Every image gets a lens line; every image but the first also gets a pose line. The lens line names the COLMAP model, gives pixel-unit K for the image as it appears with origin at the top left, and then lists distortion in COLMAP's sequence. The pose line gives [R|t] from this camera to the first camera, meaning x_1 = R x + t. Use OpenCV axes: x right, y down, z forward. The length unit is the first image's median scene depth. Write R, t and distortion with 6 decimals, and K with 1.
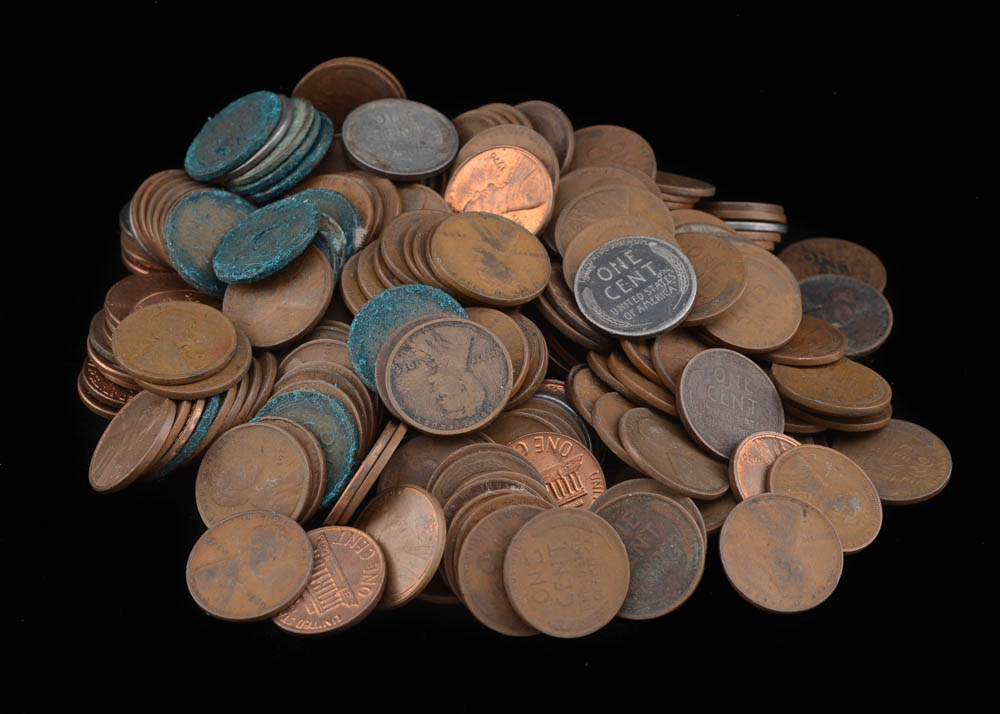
lens RADIAL K [[2721.9, 0, 500.0], [0, 2721.9, 357.0], [0, 0, 1]] dist [0.017238, -0.001367]
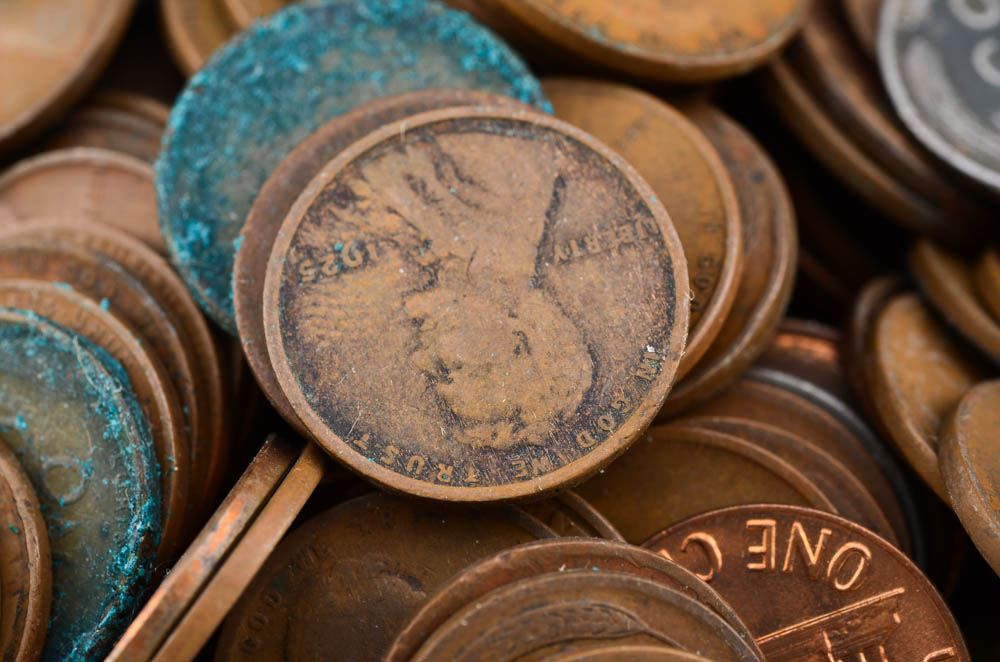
lens RADIAL K [[2670.3, 0, 500.0], [0, 2670.3, 331.0], [0, 0, 1]] dist [-0.097924, -0.340106]
pose [[0.997914, 0.062618, -0.015682, -0.011199], [-0.061645, 0.996510, 0.056286, -0.006238], [0.019152, -0.055202, 0.998291, 0.705758]]
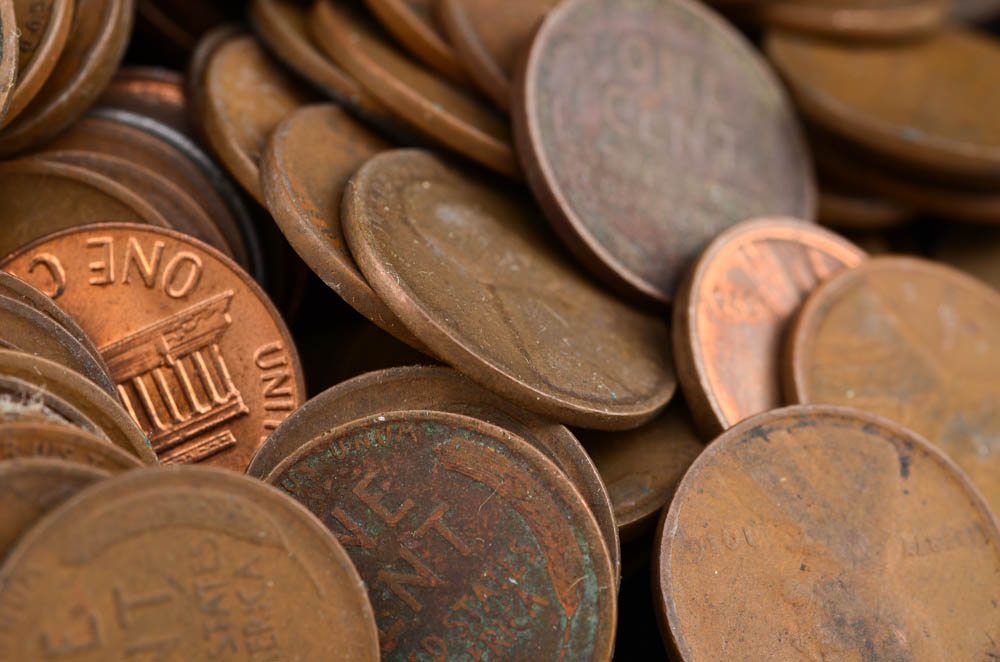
lens RADIAL K [[2670.3, 0, 500.0], [0, 2670.3, 331.0], [0, 0, 1]] dist [-0.097924, -0.340106]
pose [[0.994087, -0.004547, 0.108495, 0.027345], [-0.002662, 0.997802, 0.066211, 0.019263], [-0.108558, -0.066108, 0.991890, 0.676939]]
